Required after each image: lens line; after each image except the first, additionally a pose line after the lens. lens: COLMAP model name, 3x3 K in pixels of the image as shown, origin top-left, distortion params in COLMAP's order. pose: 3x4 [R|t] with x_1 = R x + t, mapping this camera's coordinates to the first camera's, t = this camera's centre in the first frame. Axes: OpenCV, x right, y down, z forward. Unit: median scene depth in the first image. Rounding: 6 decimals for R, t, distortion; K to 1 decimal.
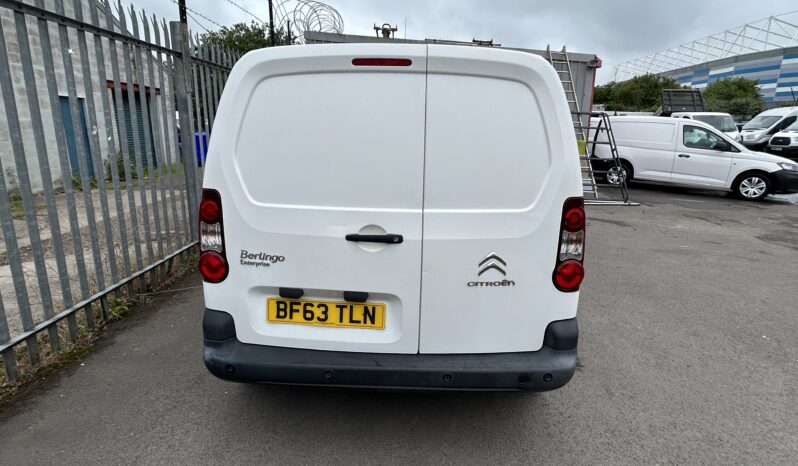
lens RADIAL K [[425.3, 0, 398.4], [0, 425.3, 235.4], [0, 0, 1]] dist [0.001235, -0.000404]
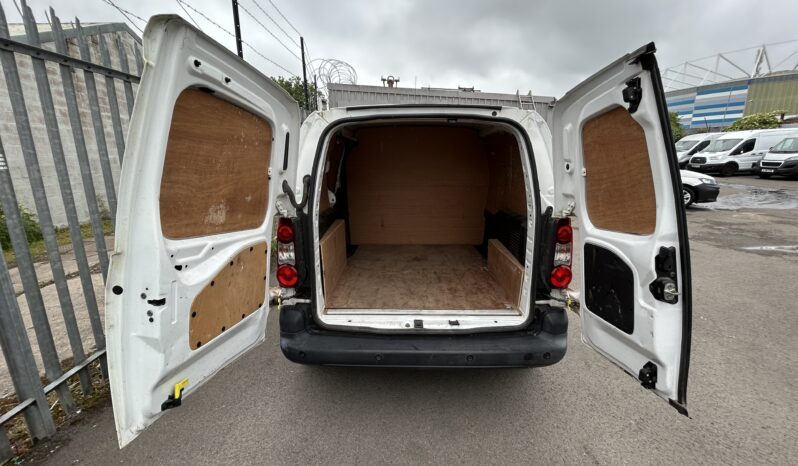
lens RADIAL K [[334.5, 0, 399.4], [0, 334.5, 235.7], [0, 0, 1]] dist [0.003466, 0.000479]
pose [[0.999770, -0.020918, 0.004704, -0.027602], [0.020962, 0.999736, -0.009455, -0.009559], [-0.004505, 0.009551, 0.999944, -0.007737]]
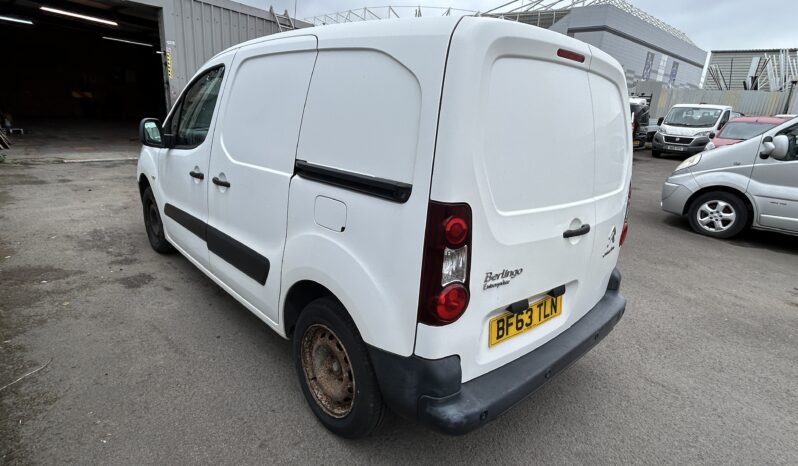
lens RADIAL K [[425.3, 0, 399.6], [0, 425.3, 234.2], [0, 0, 1]] dist [0.001235, -0.000404]
pose [[0.708965, -0.172241, 0.683887, -0.287457], [0.114237, 0.984958, 0.129642, -0.045344], [-0.695930, -0.013786, 0.717978, 0.148686]]
